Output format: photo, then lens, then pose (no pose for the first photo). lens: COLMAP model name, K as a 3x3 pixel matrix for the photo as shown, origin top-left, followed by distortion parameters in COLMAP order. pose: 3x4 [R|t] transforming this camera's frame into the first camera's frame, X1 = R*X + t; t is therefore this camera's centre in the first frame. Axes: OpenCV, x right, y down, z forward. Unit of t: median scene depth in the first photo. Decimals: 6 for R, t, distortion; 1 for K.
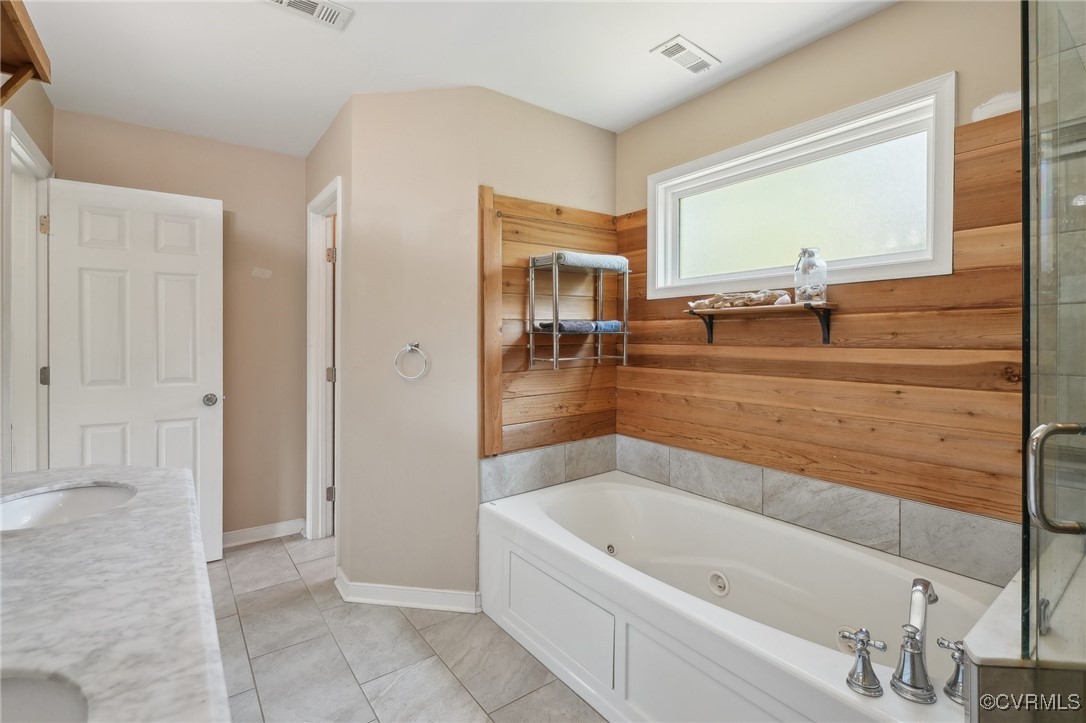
lens RADIAL K [[492.6, 0, 537.7], [0, 492.6, 336.8], [0, 0, 1]] dist [0.001043, -0.000395]
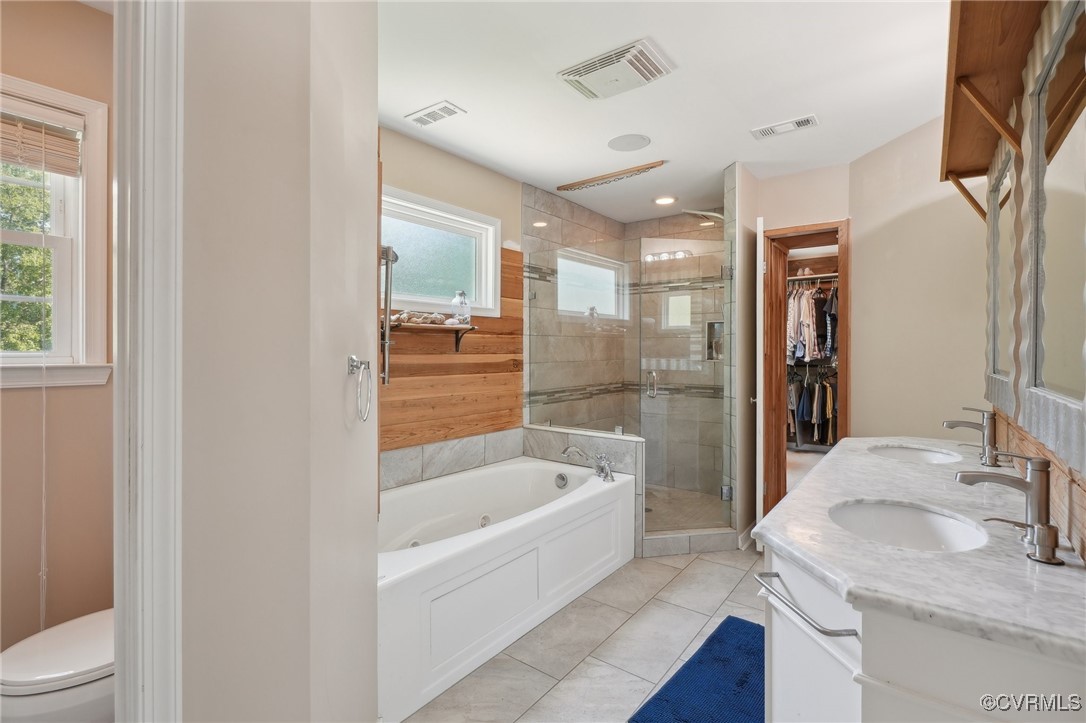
lens RADIAL K [[492.6, 0, 543.6], [0, 492.6, 354.9], [0, 0, 1]] dist [0.001043, -0.000395]
pose [[-0.268865, -0.006665, 0.963155, -1.010494], [-0.001885, 0.999978, 0.006394, 0.013447], [-0.963176, -0.000096, -0.268871, 1.158197]]
